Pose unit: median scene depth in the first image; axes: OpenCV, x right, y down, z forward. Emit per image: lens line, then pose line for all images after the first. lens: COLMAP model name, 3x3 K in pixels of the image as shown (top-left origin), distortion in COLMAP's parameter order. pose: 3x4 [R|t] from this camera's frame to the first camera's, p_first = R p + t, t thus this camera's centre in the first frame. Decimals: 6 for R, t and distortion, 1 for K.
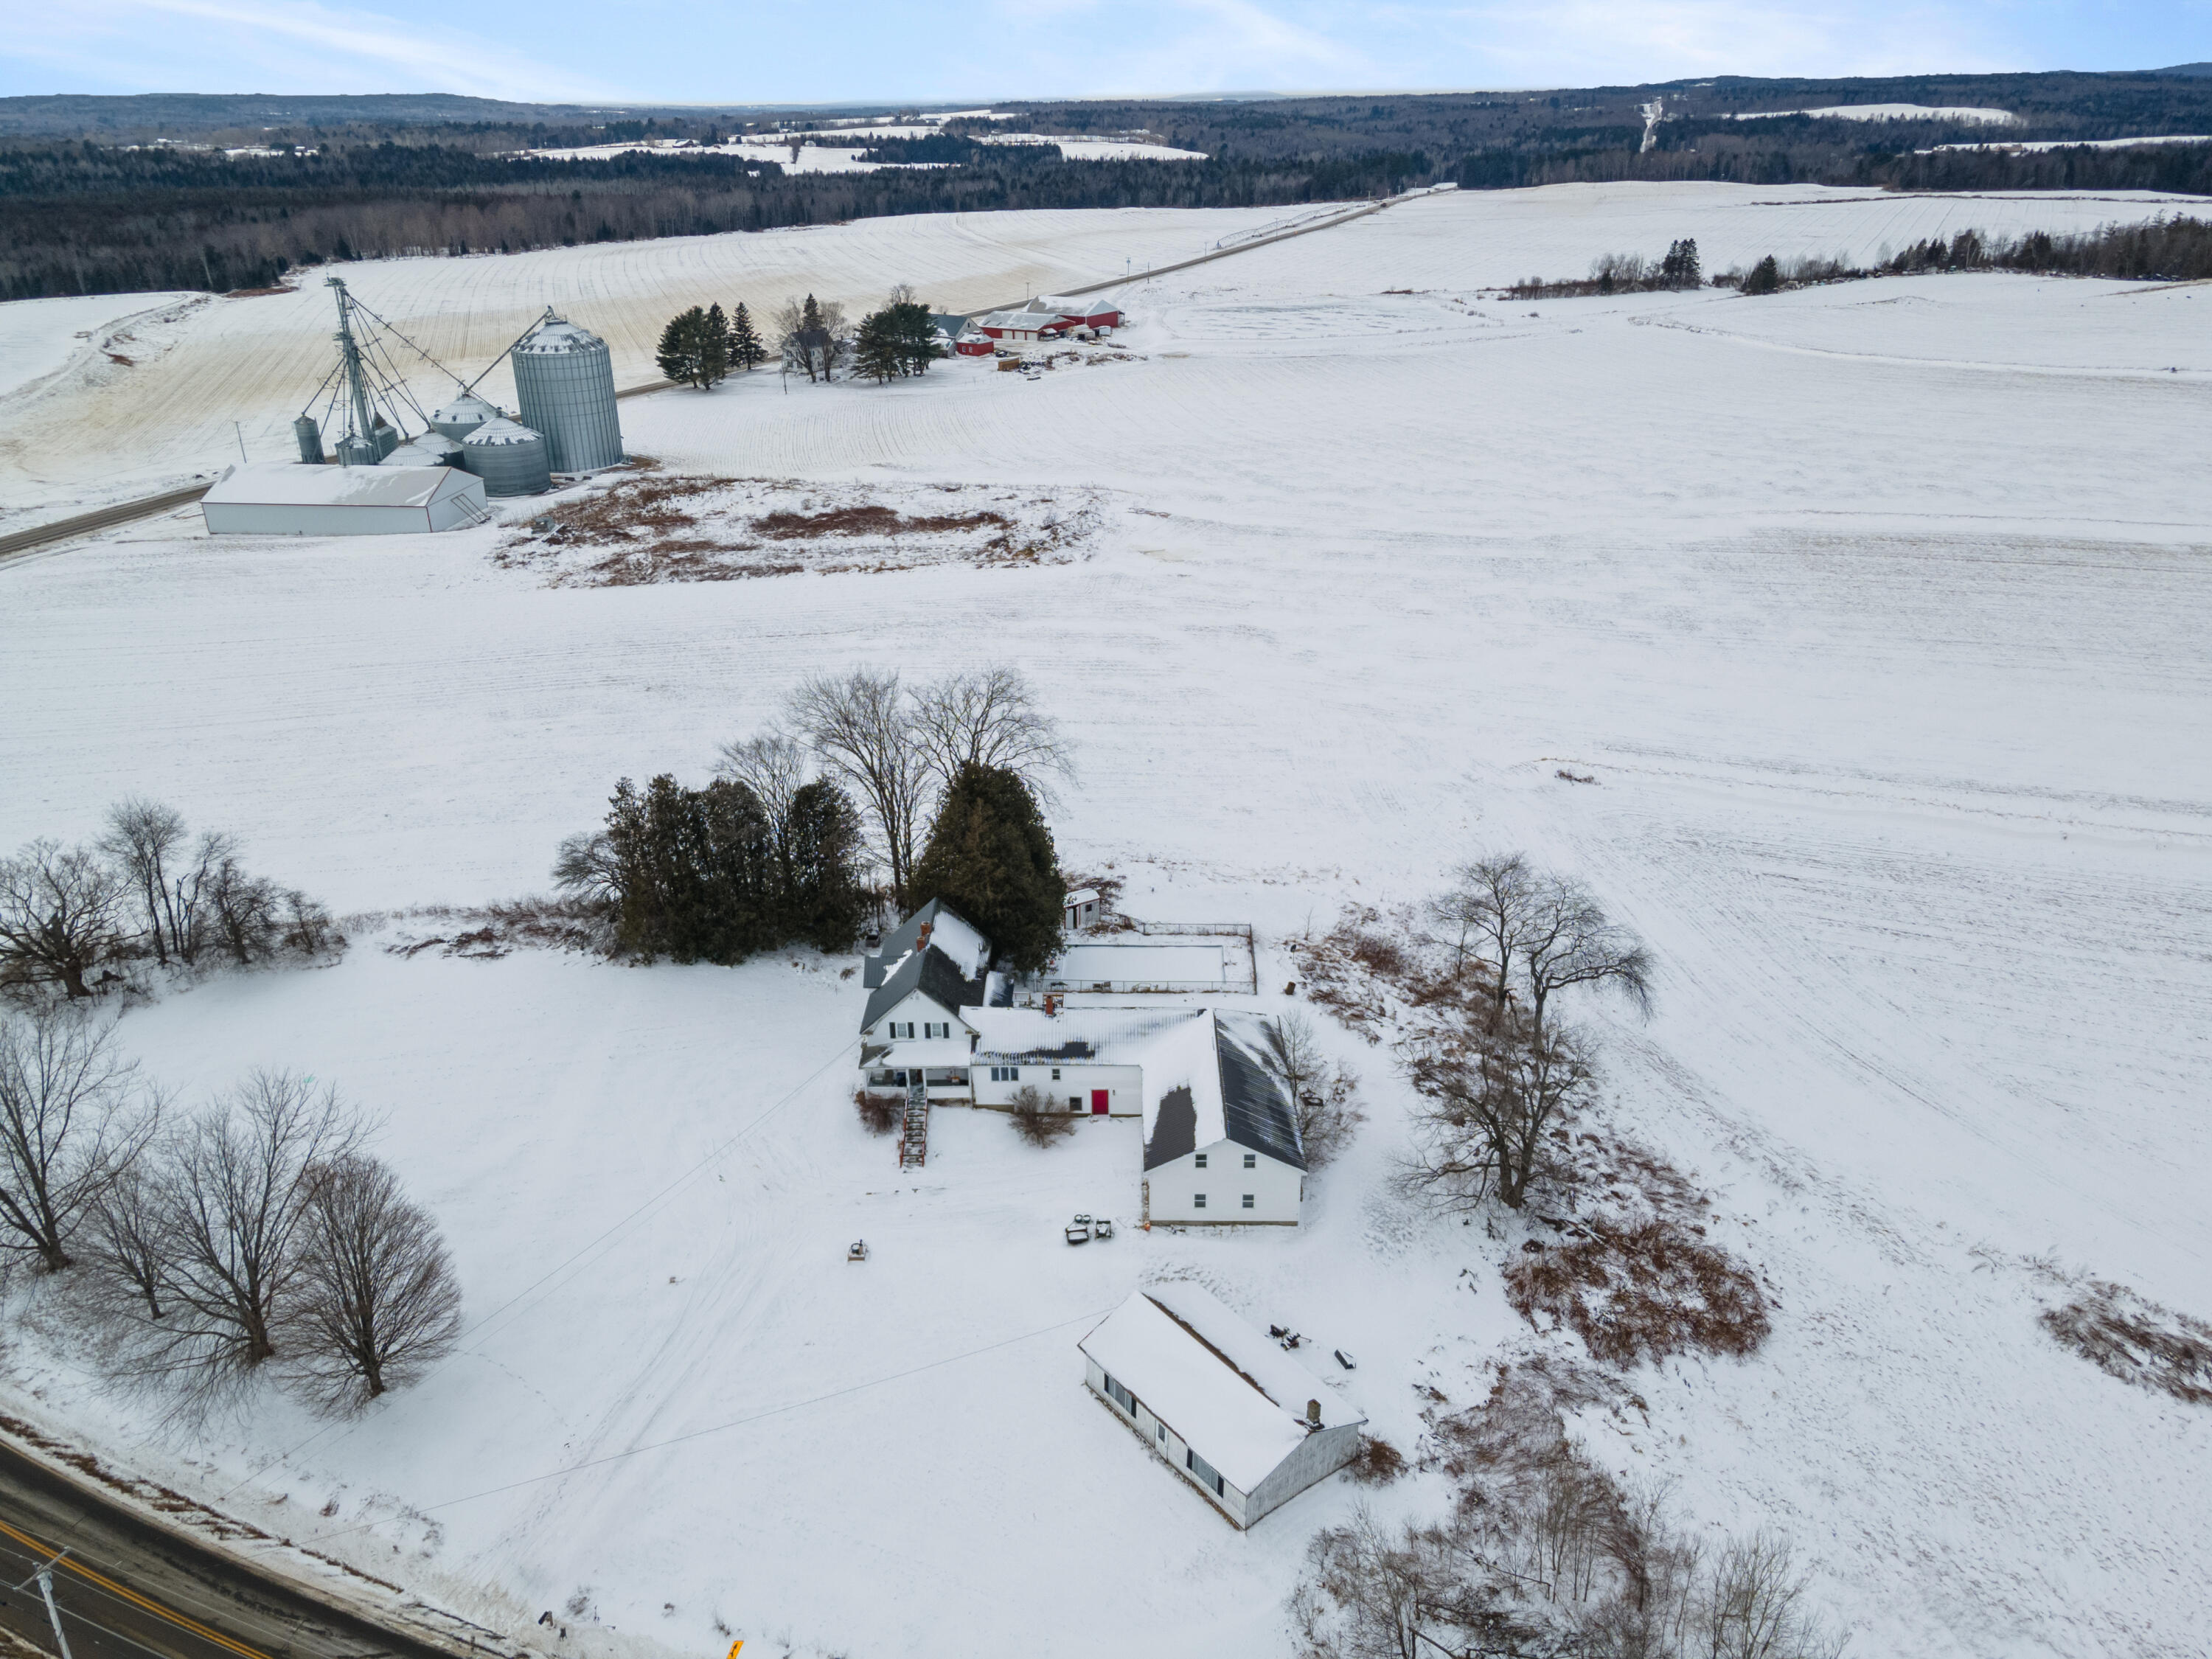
lens RADIAL K [[1601.8, 0, 1113.1], [0, 1601.8, 823.7], [0, 0, 1]] dist [0.030911, 0.016340]
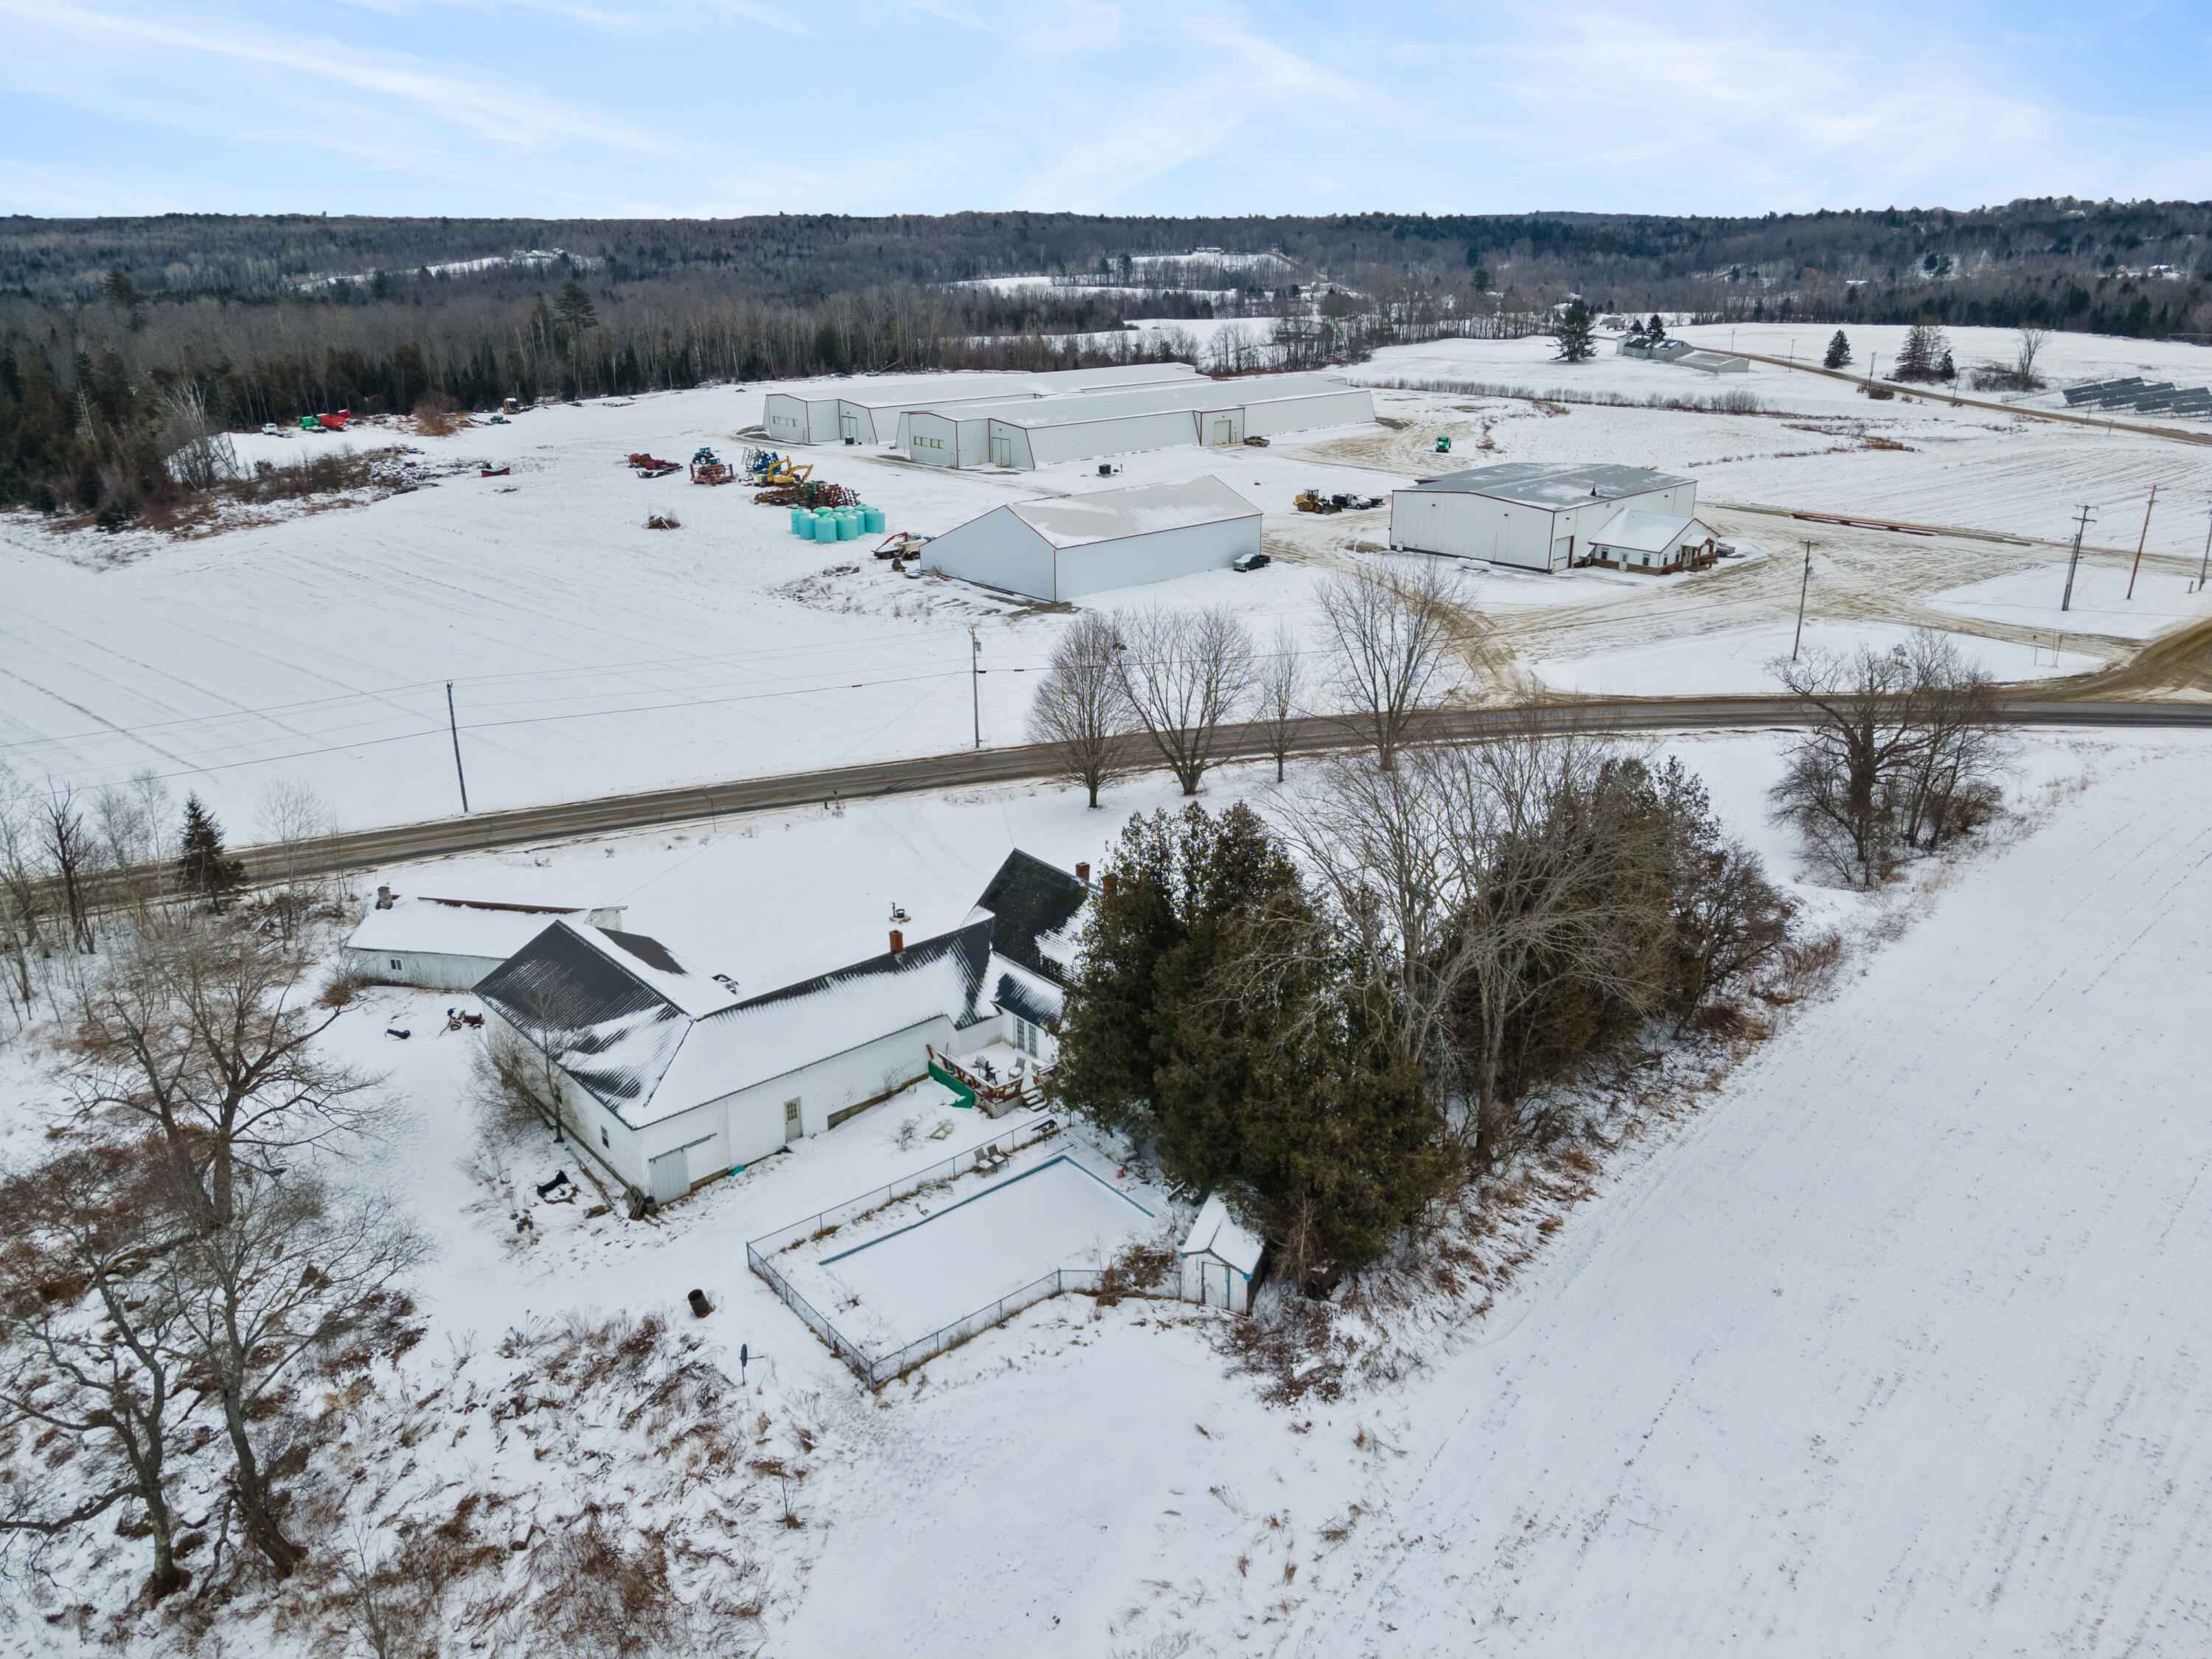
lens RADIAL K [[1601.8, 0, 1104.6], [0, 1601.8, 829.8], [0, 0, 1]] dist [0.030911, 0.016340]
pose [[-0.754072, 0.244719, -0.609498, 0.305113], [-0.245621, 0.755585, 0.607257, -0.375086], [0.609135, 0.607622, -0.509657, 1.314867]]
